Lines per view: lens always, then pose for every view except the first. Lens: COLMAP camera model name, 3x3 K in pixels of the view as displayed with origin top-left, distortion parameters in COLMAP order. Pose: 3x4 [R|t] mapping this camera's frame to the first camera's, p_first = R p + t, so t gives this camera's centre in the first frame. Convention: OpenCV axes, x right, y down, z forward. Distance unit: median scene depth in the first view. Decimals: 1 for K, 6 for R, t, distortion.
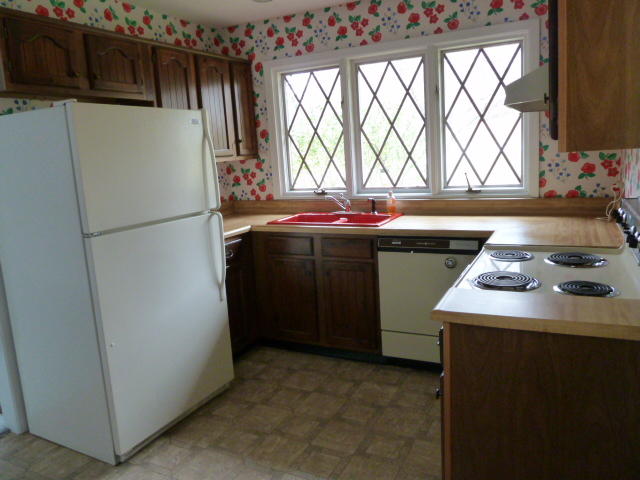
lens RADIAL K [[485.5, 0, 319.6], [0, 485.5, 225.6], [0, 0, 1]] dist [-0.013384, -0.007553]
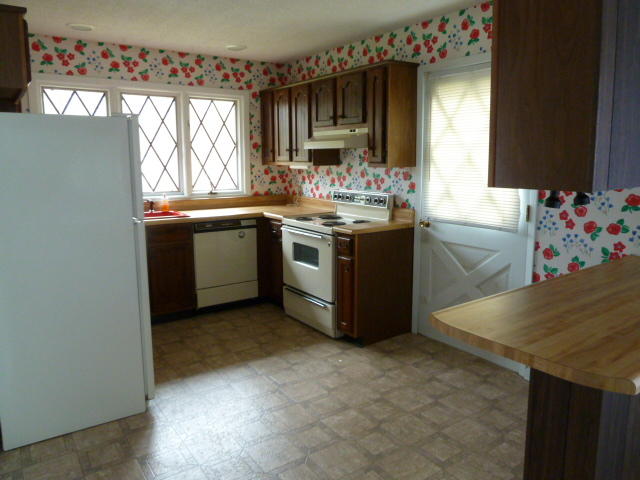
lens RADIAL K [[485.5, 0, 319.6], [0, 485.5, 225.6], [0, 0, 1]] dist [-0.013384, -0.007553]
pose [[0.467321, -0.060780, 0.881996, -0.943815], [0.113384, 0.993516, 0.008389, 0.059255], [-0.876787, 0.096084, 0.471183, 0.007761]]
